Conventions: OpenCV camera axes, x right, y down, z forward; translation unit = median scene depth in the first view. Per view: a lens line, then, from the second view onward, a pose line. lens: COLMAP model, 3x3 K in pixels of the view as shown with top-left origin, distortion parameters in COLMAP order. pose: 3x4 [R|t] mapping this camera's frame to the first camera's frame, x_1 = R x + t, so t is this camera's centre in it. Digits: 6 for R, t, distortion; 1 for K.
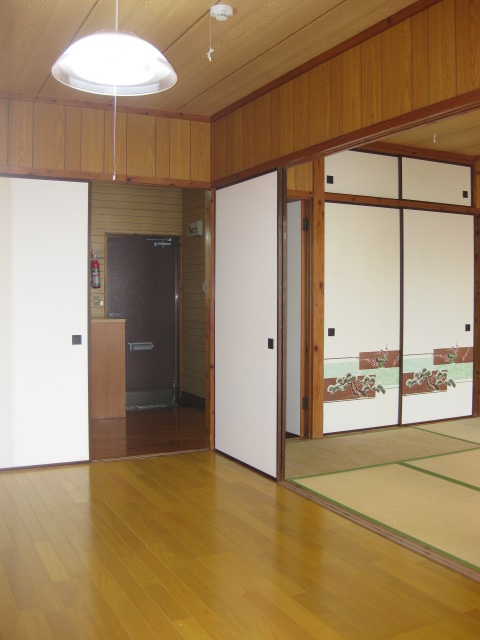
lens RADIAL K [[647.3, 0, 240.0], [0, 647.3, 320.0], [0, 0, 1]] dist [-0.172414, 0.007444]
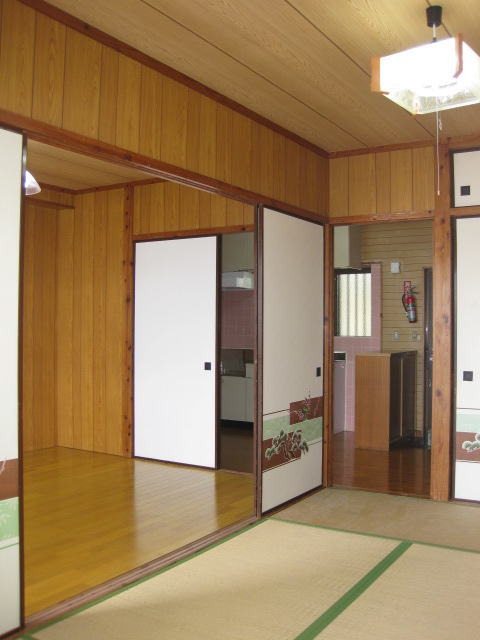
lens RADIAL K [[647.3, 0, 240.0], [0, 647.3, 320.0], [0, 0, 1]] dist [-0.172414, 0.007444]
pose [[0.515729, -0.008518, -0.856709, 0.828019], [-0.035668, 0.998870, -0.031404, -0.020413], [0.856009, 0.046753, 0.514843, 0.413429]]
